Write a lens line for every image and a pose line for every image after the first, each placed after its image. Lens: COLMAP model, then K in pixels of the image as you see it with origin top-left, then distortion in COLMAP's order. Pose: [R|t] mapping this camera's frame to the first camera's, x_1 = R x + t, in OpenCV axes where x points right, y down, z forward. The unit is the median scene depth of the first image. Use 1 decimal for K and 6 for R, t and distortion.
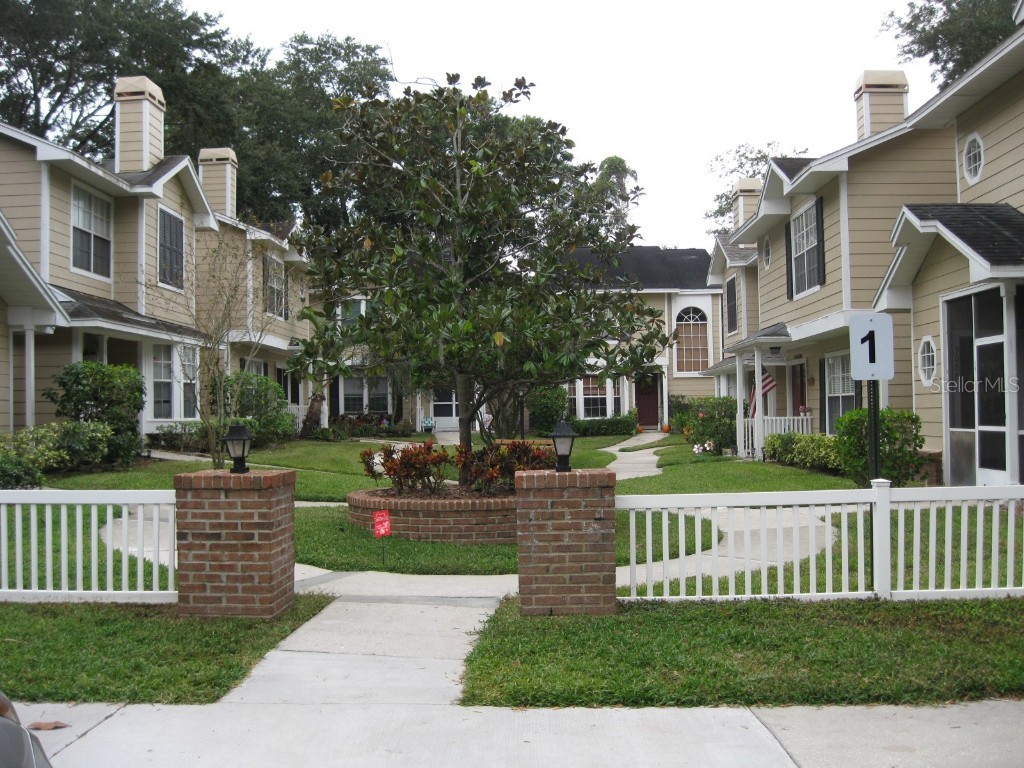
lens RADIAL K [[1050.2, 0, 511.7], [0, 1050.2, 383.9], [0, 0, 1]] dist [-0.104235, 0.000000]
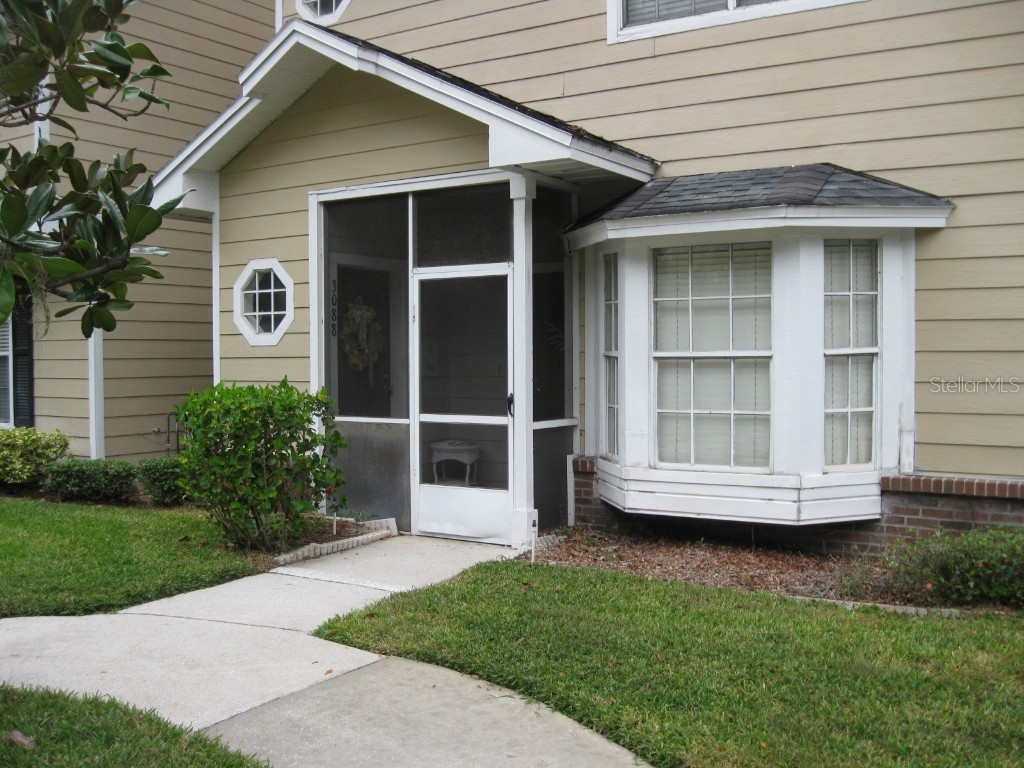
lens RADIAL K [[1050.2, 0, 511.6], [0, 1050.2, 384.0], [0, 0, 1]] dist [-0.104235, 0.000000]
pose [[0.519503, -0.008798, 0.854423, -0.038403], [-0.026075, 0.999318, 0.026144, 0.005821], [-0.854071, -0.035861, 0.518919, 0.629480]]
